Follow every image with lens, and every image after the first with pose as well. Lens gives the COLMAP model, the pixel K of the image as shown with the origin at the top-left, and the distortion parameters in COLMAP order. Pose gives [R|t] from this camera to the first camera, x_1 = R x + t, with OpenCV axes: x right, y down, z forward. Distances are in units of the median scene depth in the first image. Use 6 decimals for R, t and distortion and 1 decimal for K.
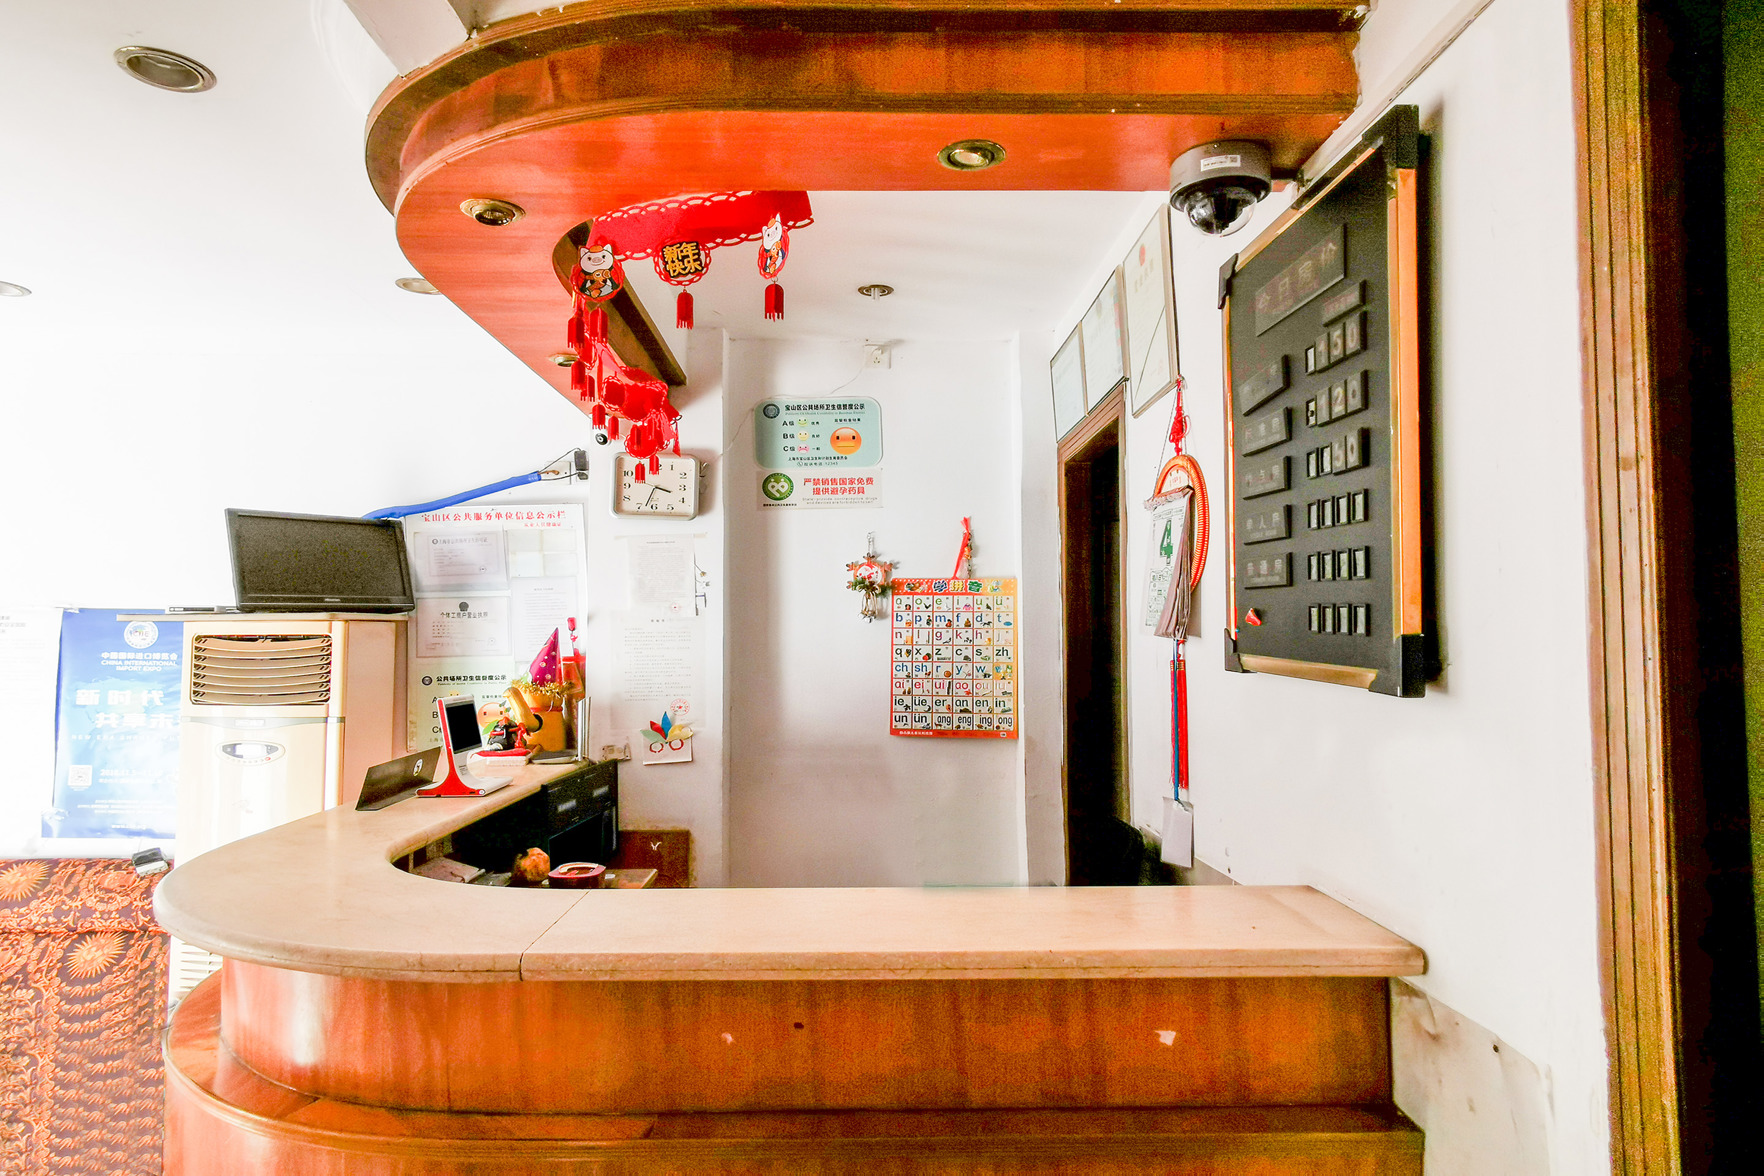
lens RADIAL K [[1040.3, 0, 882.0], [0, 1040.3, 588.0], [0, 0, 1]] dist [-0.003476, -0.001001]
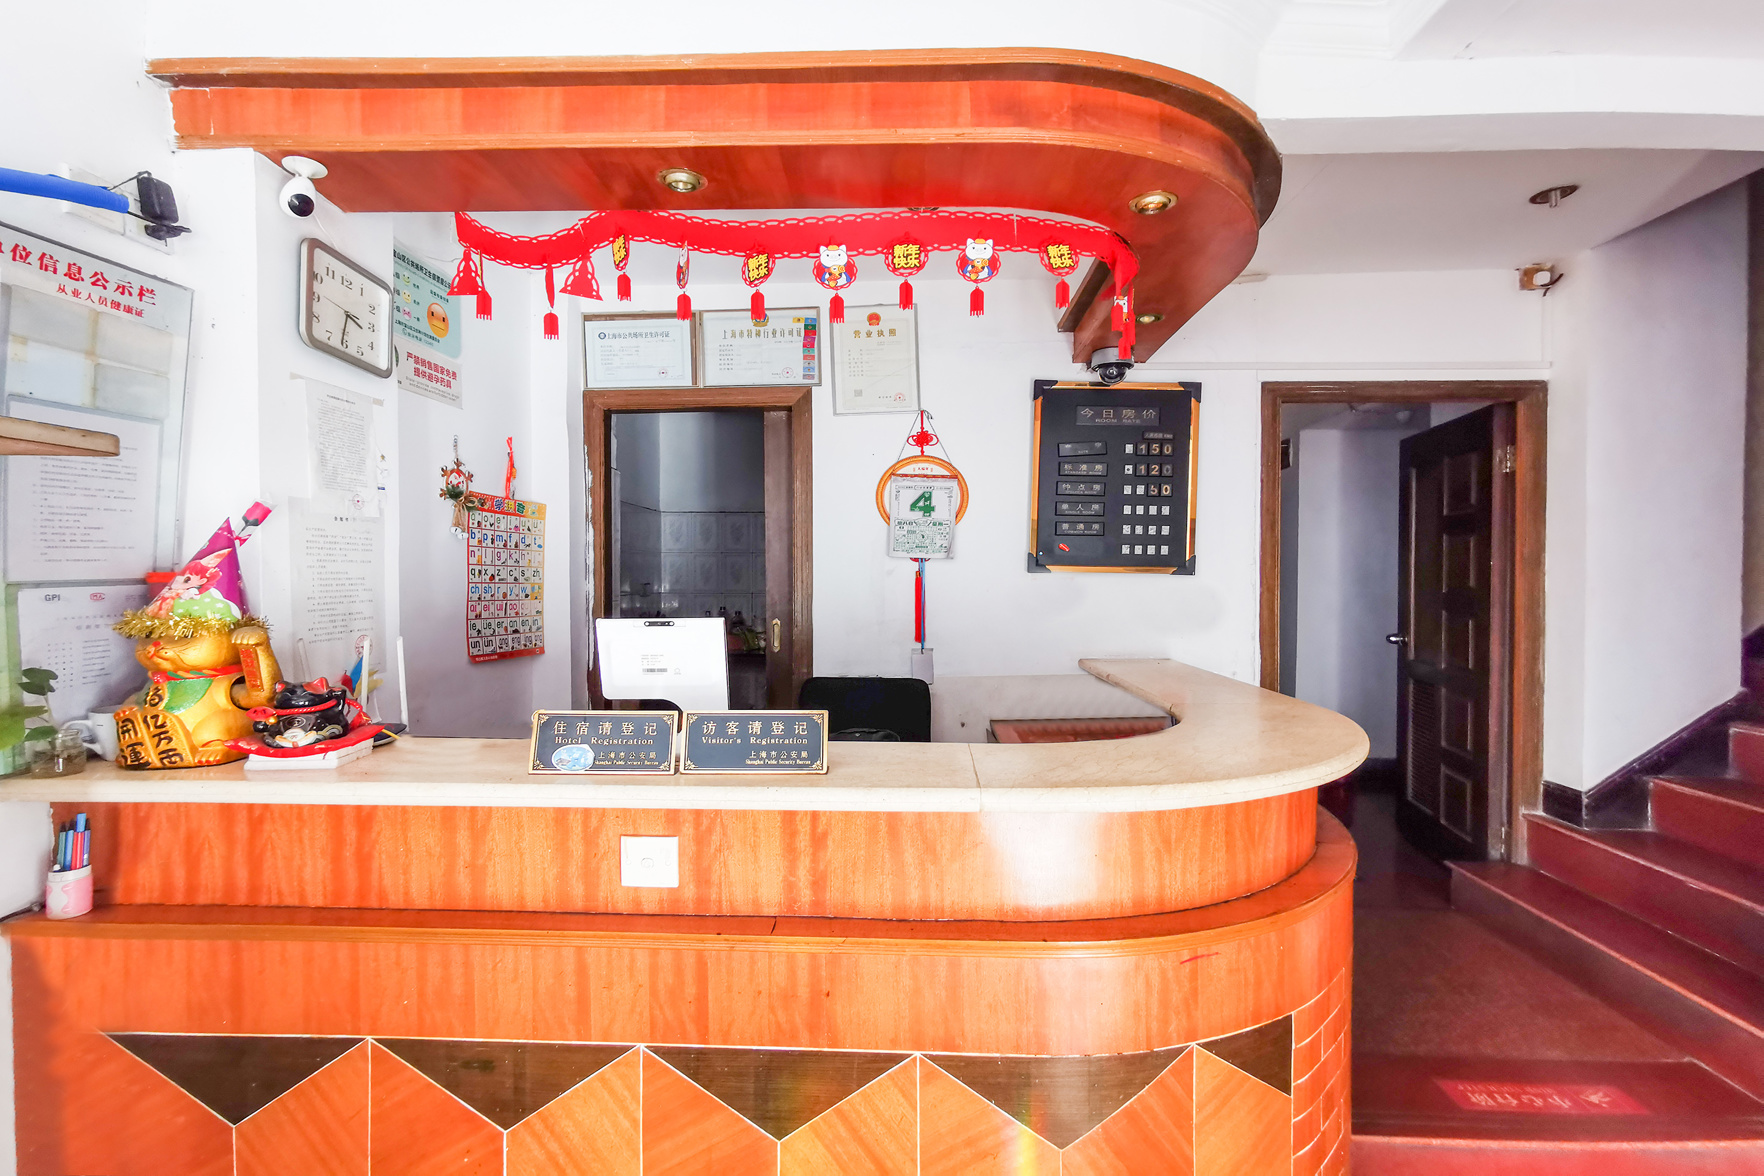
lens RADIAL K [[805.7, 0, 875.2], [0, 805.7, 595.9], [0, 0, 1]] dist [-0.017591, 0.013397]
pose [[0.076341, -0.018434, 0.996911, -0.668999], [-0.042344, 0.998867, 0.021713, 0.052598], [-0.996182, -0.043871, 0.075474, 0.601128]]
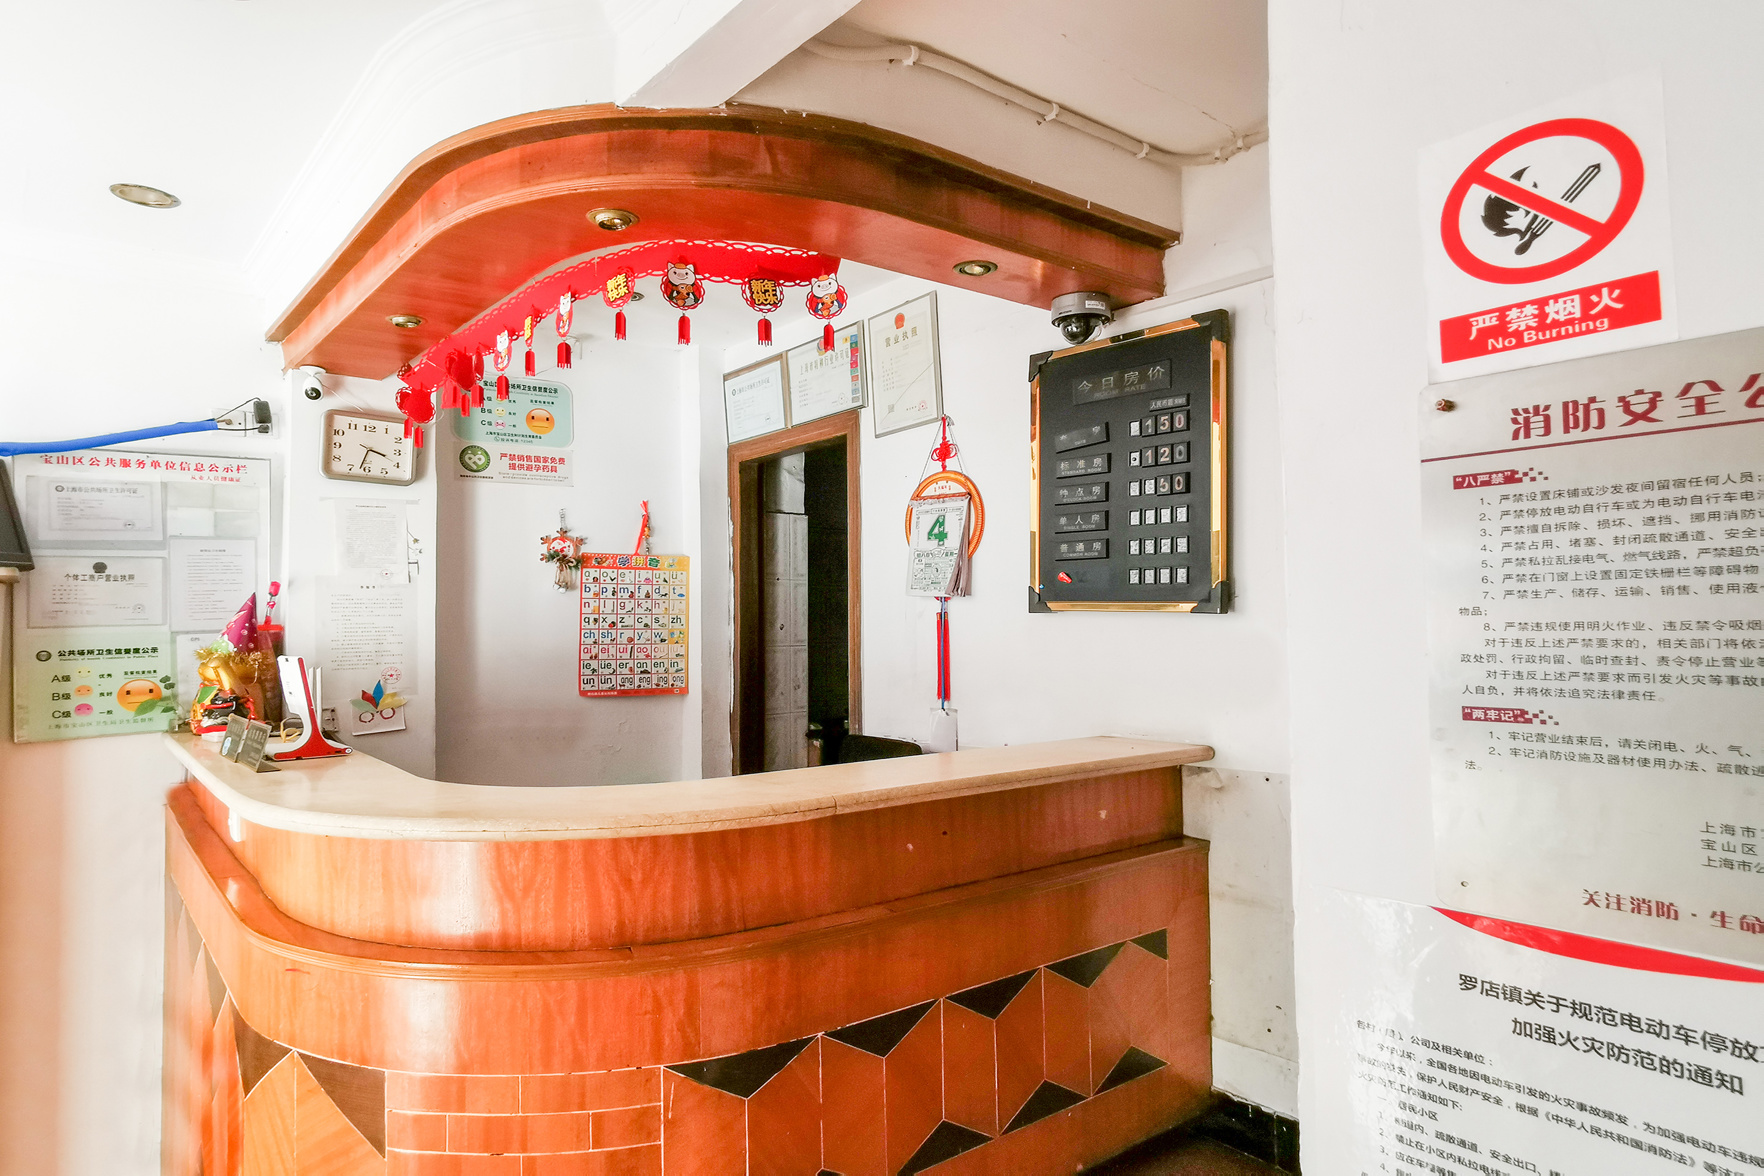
lens RADIAL K [[1045.0, 0, 882.0], [0, 1045.0, 588.0], [0, 0, 1]] dist [-0.017311, -0.001070]
pose [[0.797177, 0.015649, 0.603543, -0.403276], [-0.018090, 0.999834, -0.002032, 0.024612], [-0.603475, -0.009298, 0.797328, -0.060180]]
